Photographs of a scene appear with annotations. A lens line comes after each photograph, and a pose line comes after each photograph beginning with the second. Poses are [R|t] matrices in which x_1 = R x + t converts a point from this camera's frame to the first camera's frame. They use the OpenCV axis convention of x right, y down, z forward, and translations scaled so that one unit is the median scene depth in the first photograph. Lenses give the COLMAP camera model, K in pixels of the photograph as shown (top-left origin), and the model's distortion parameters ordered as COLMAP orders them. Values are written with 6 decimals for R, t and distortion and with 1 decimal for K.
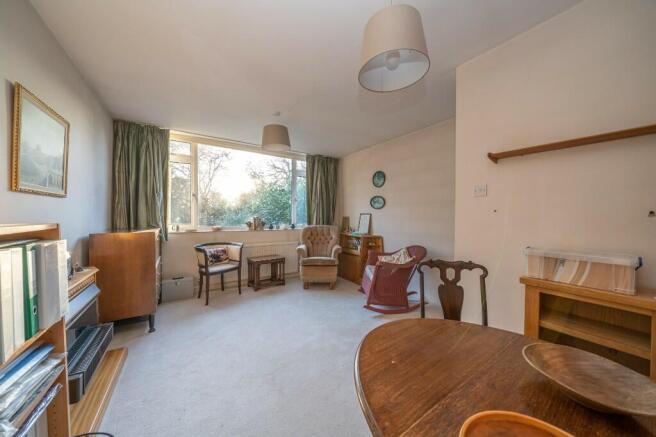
lens RADIAL K [[223.6, 0, 332.5], [0, 223.6, 217.9], [0, 0, 1]] dist [-0.006972, -0.000548]
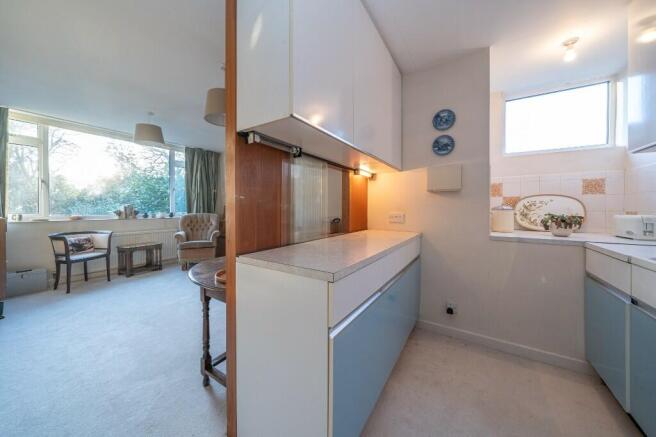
lens RADIAL K [[223.6, 0, 319.2], [0, 223.6, 210.6], [0, 0, 1]] dist [-0.006972, -0.000548]
pose [[0.924658, -0.008972, 0.380693, 0.076074], [0.006530, 0.999949, 0.007707, 0.017026], [-0.380743, -0.004641, 0.924669, -0.259209]]
